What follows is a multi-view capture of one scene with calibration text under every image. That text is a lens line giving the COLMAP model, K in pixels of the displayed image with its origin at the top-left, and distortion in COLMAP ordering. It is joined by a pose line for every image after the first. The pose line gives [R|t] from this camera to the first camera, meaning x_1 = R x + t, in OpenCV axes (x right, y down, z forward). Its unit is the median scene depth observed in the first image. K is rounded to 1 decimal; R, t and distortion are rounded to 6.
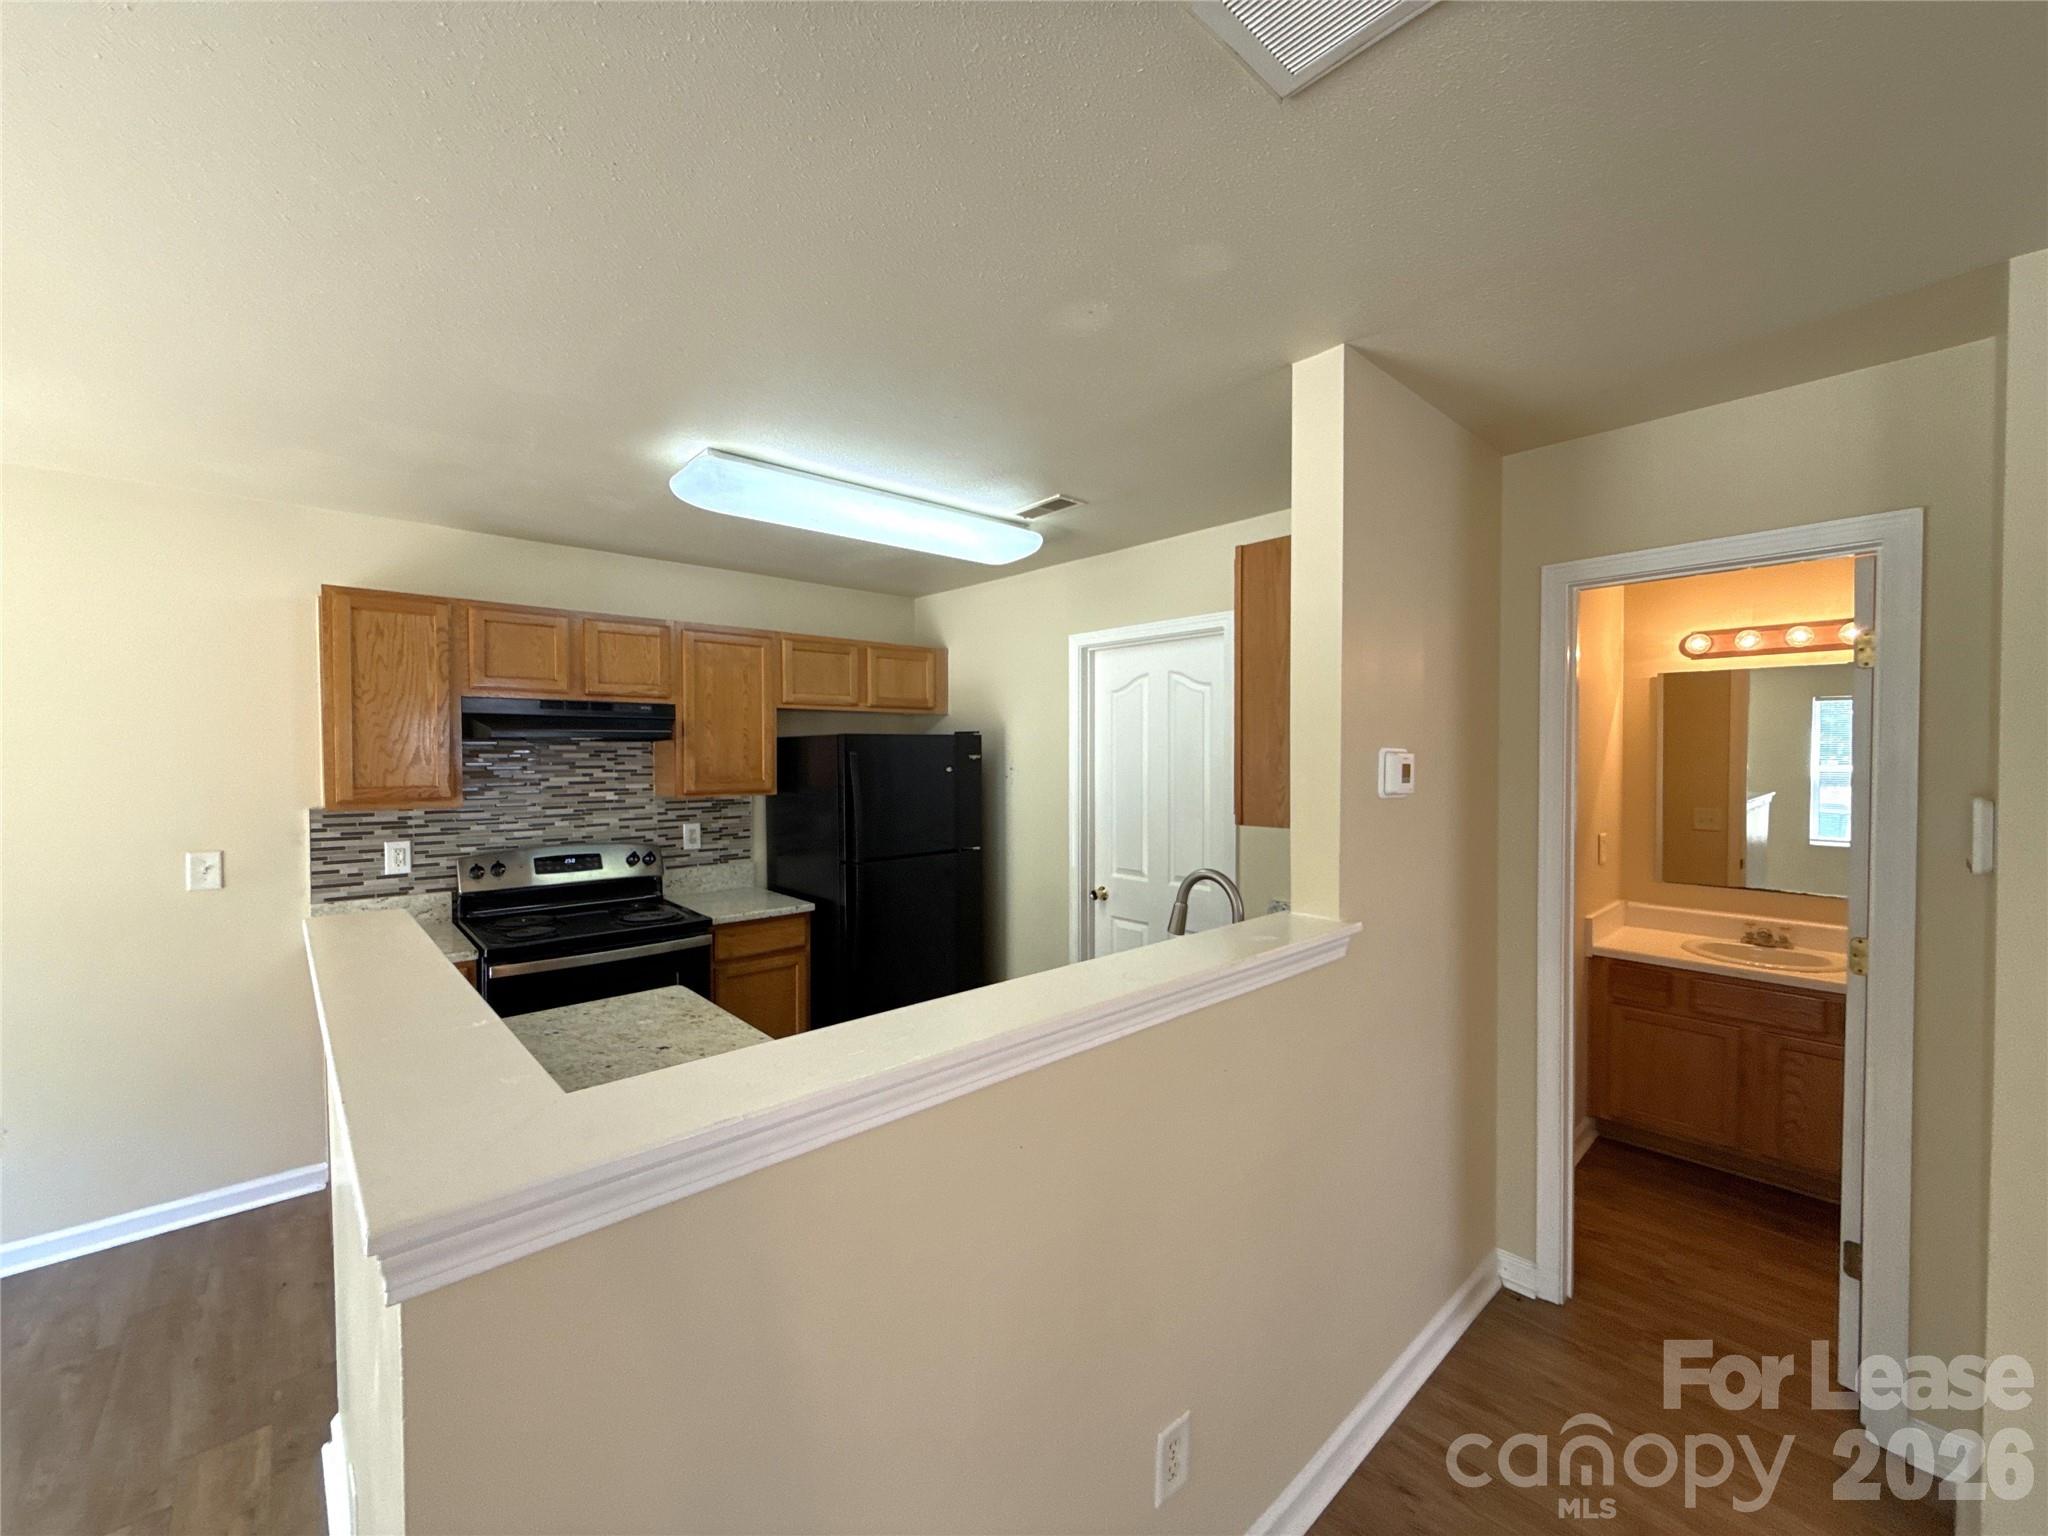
lens RADIAL K [[802.5, 0, 1027.0], [0, 802.5, 766.1], [0, 0, 1]] dist [0.001492, -0.000106]
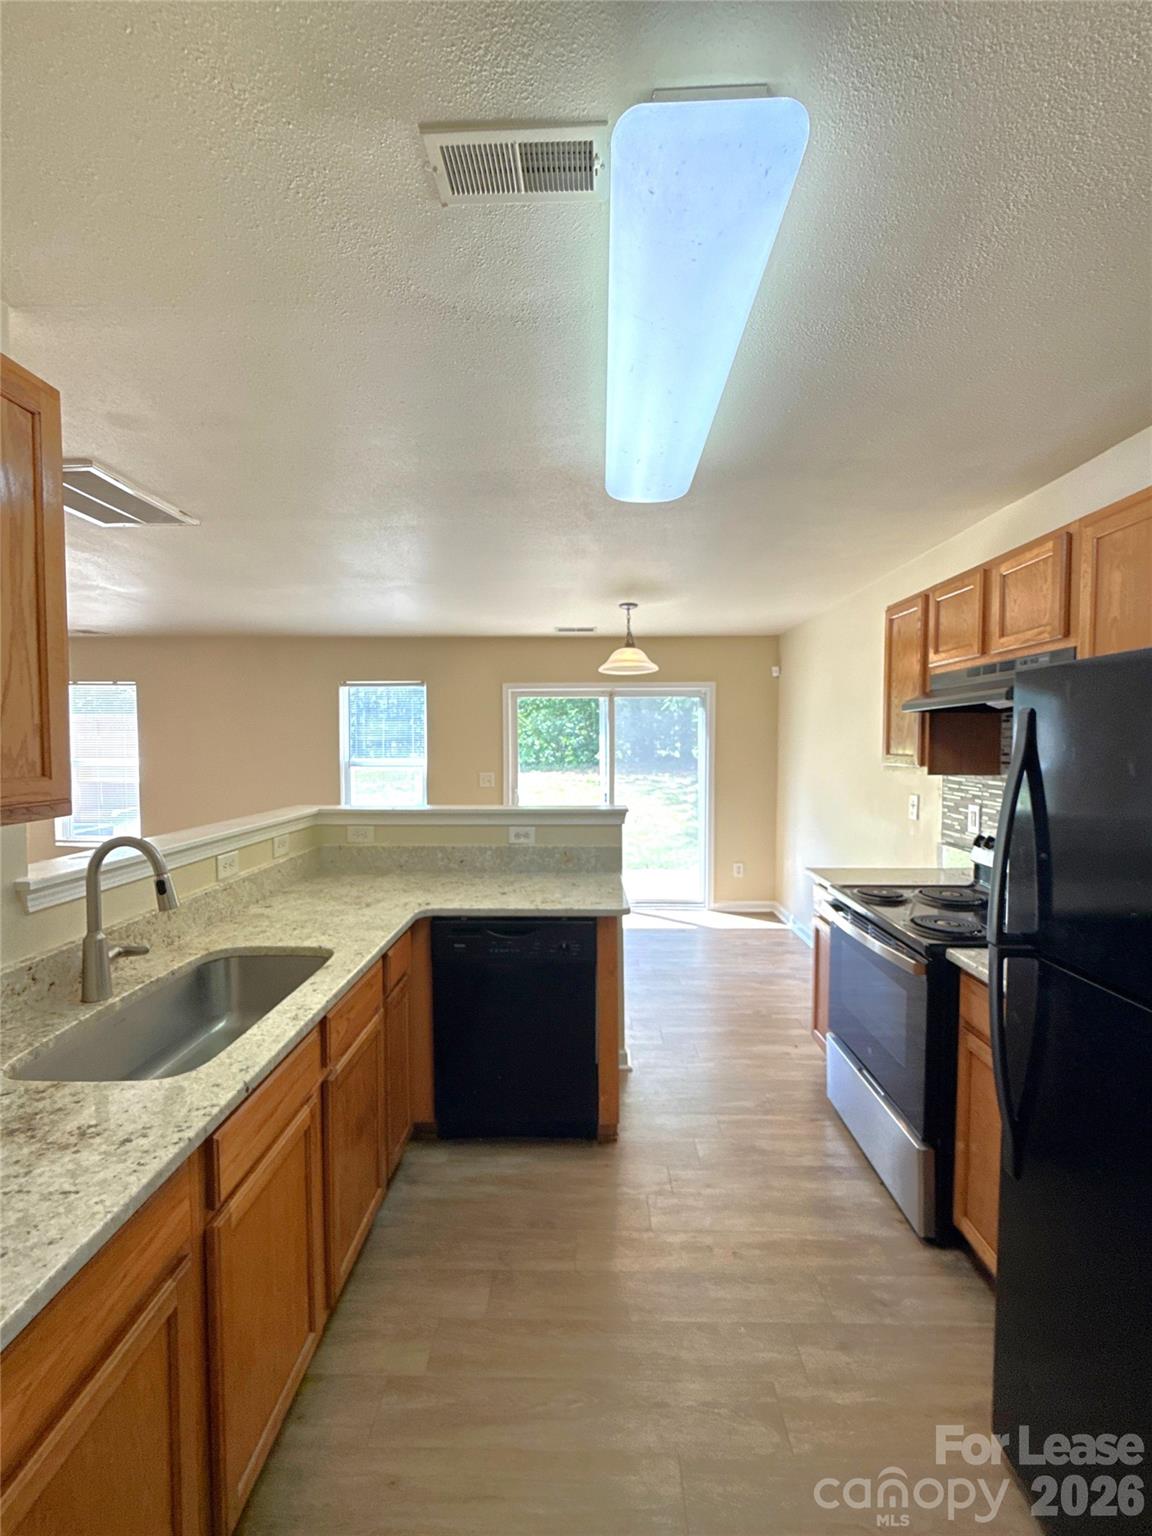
lens RADIAL K [[636.4, 0, 577.3], [0, 636.4, 768.2], [0, 0, 1]] dist [0.000888, -0.000439]
pose [[-0.690697, 0.030836, -0.722487, 0.242317], [-0.010121, 0.998580, 0.052296, -0.000206], [0.723074, 0.043433, -0.689404, 1.150030]]
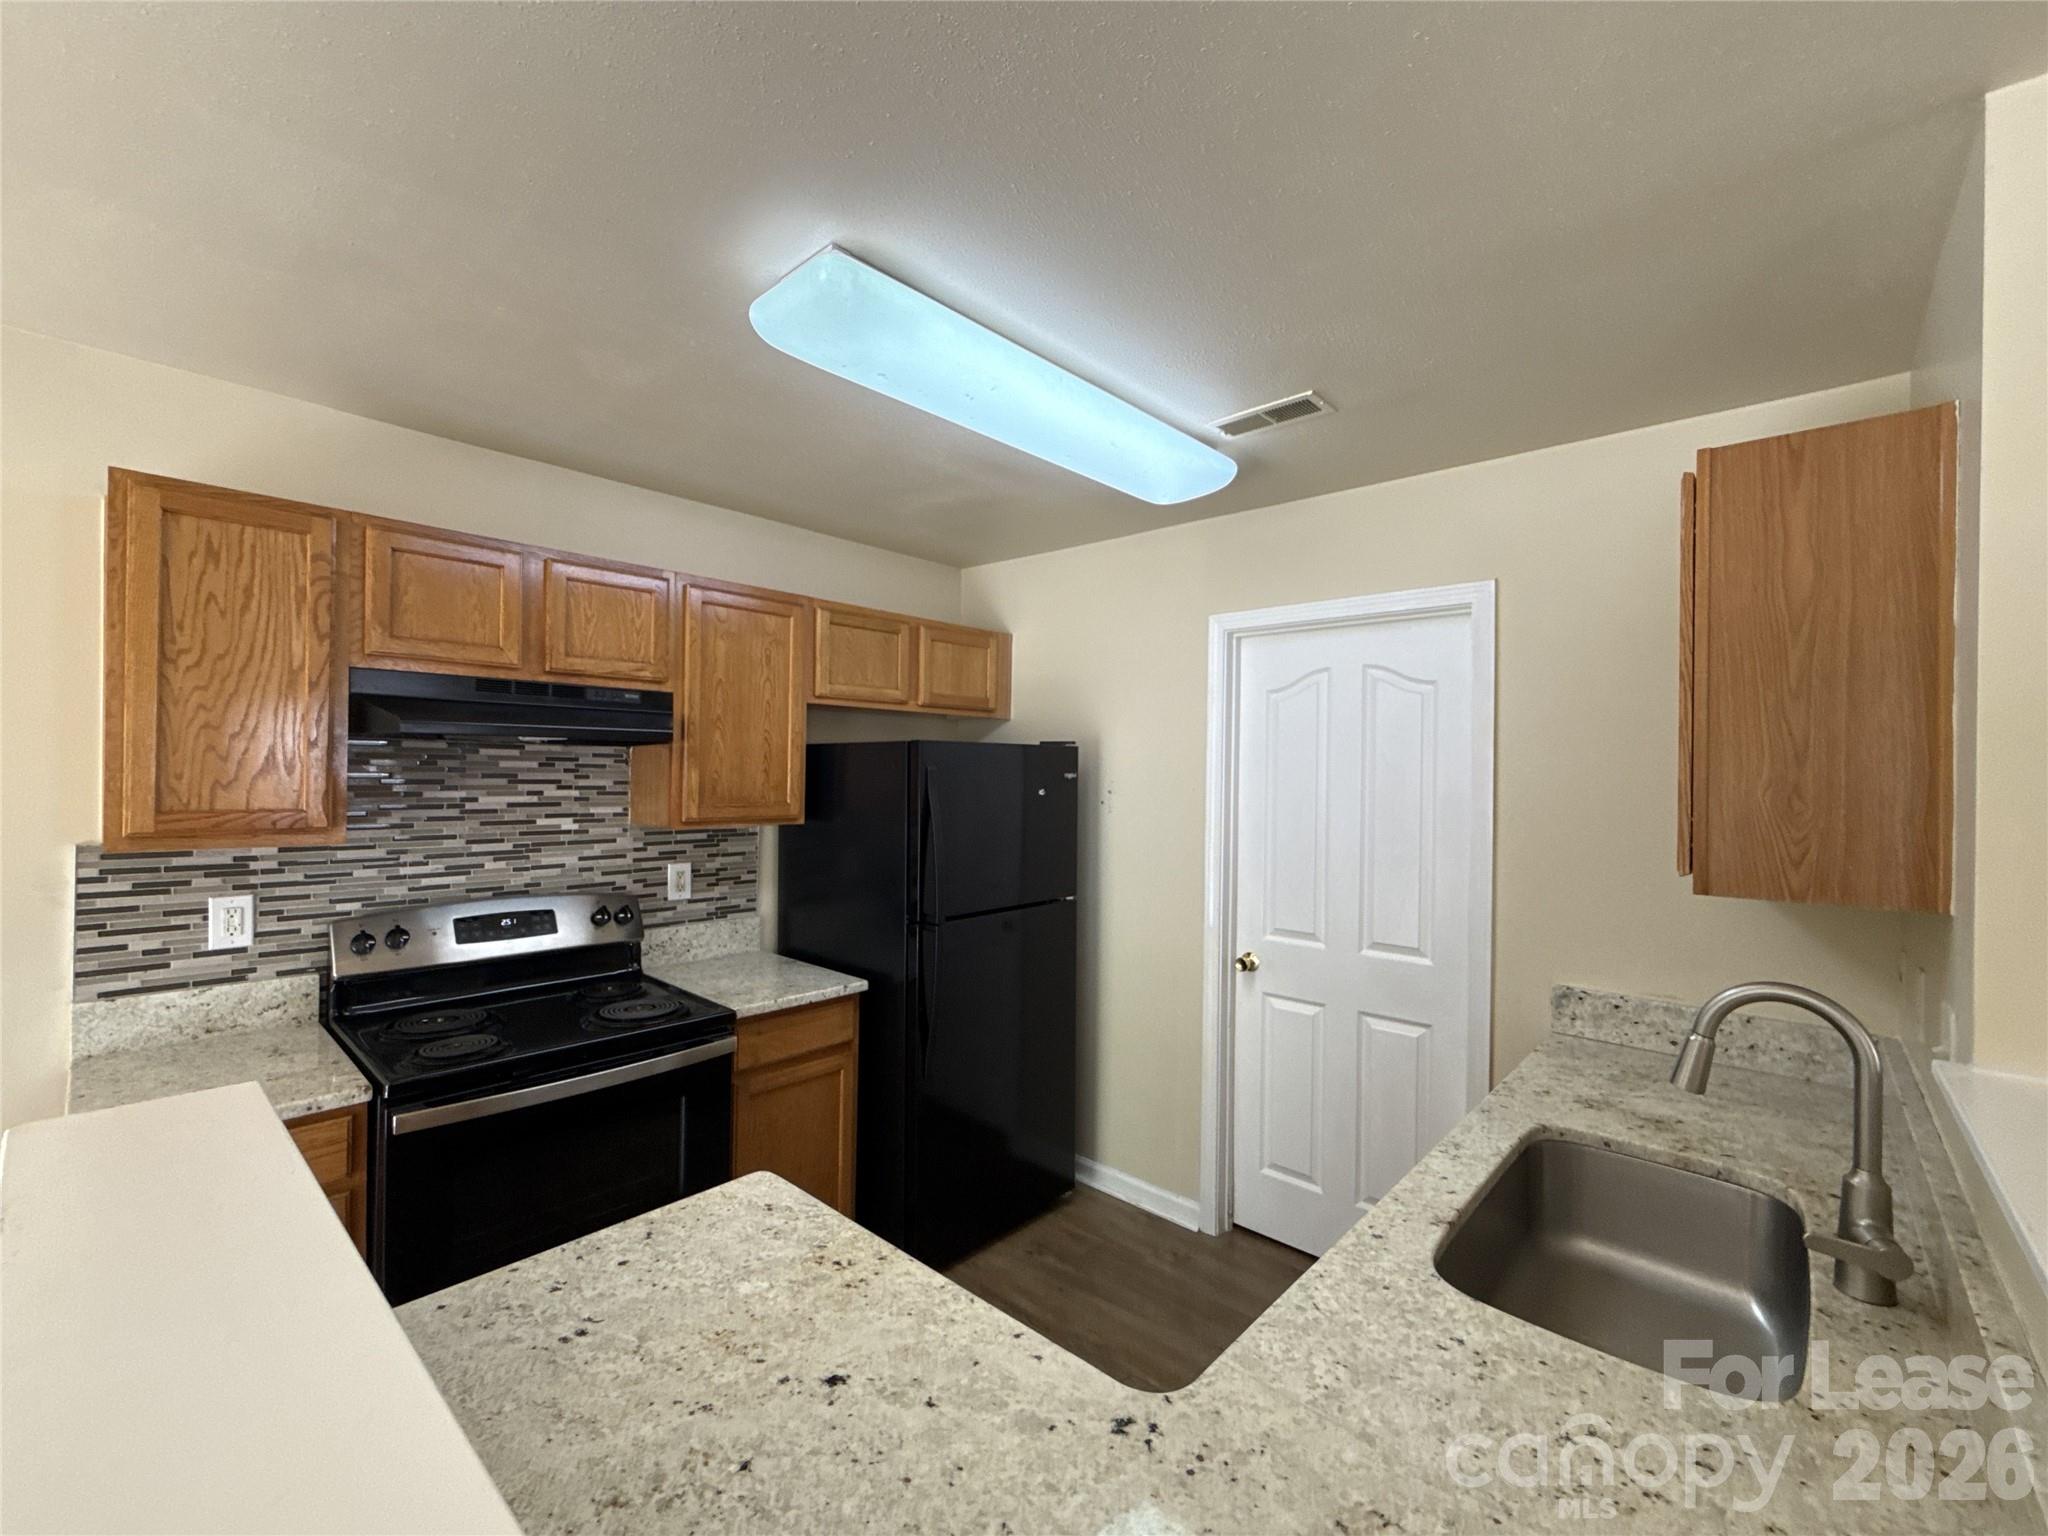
lens RADIAL K [[848.5, 0, 1027.0], [0, 848.5, 768.2], [0, 0, 1]] dist [0.000888, -0.000439]
pose [[0.995522, 0.017434, 0.092909, -0.218322], [-0.015574, 0.999664, -0.020702, -0.001850], [-0.093239, 0.019162, 0.995459, 0.268089]]
